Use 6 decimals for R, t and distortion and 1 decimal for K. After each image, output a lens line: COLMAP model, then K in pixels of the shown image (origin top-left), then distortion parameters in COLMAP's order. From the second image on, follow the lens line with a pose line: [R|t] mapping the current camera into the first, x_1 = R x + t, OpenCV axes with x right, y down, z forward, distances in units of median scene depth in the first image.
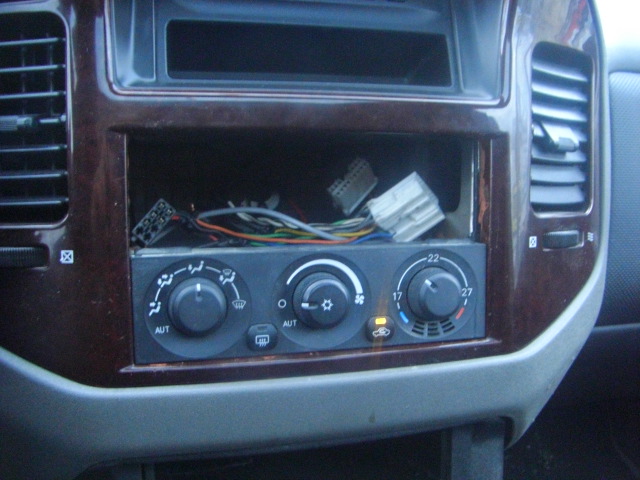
lens RADIAL K [[724.2, 0, 361.4], [0, 724.2, 266.1], [0, 0, 1]] dist [-0.181821, 0.105621]
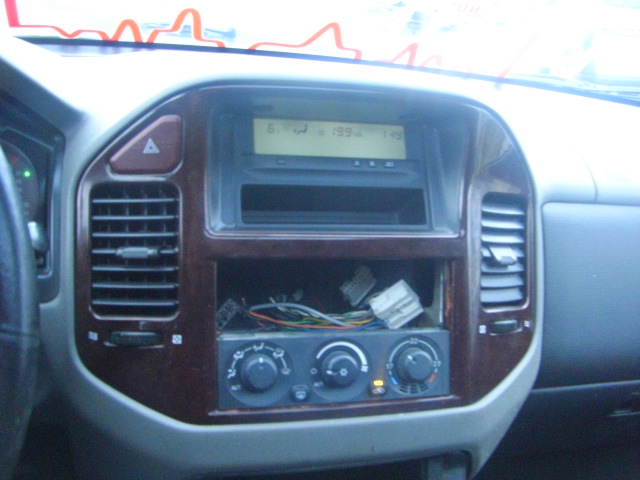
lens RADIAL K [[724.2, 0, 361.4], [0, 724.2, 266.1], [0, 0, 1]] dist [-0.181821, 0.105621]
pose [[0.999946, 0.006245, 0.008315, -0.022231], [-0.005451, 0.995720, -0.092257, -0.026473], [-0.008855, 0.092207, 0.995700, -0.494564]]
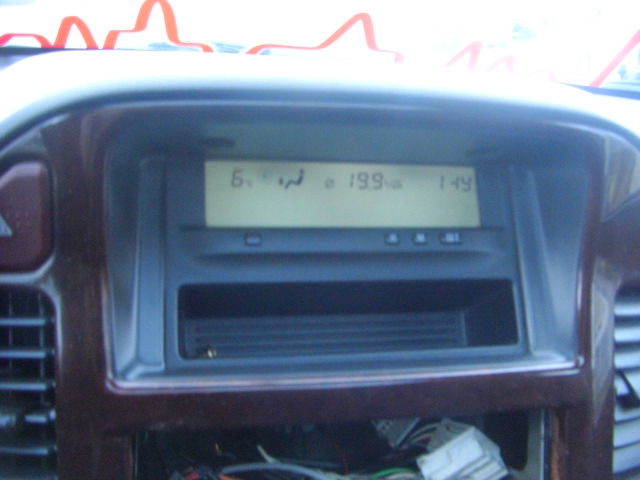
lens RADIAL K [[724.2, 0, 361.4], [0, 724.2, 266.1], [0, 0, 1]] dist [-0.181821, 0.105621]
pose [[0.998132, -0.004529, -0.060918, -0.006310], [-0.002778, 0.992851, -0.119324, -0.243288], [0.061023, 0.119270, 0.990985, 0.147384]]
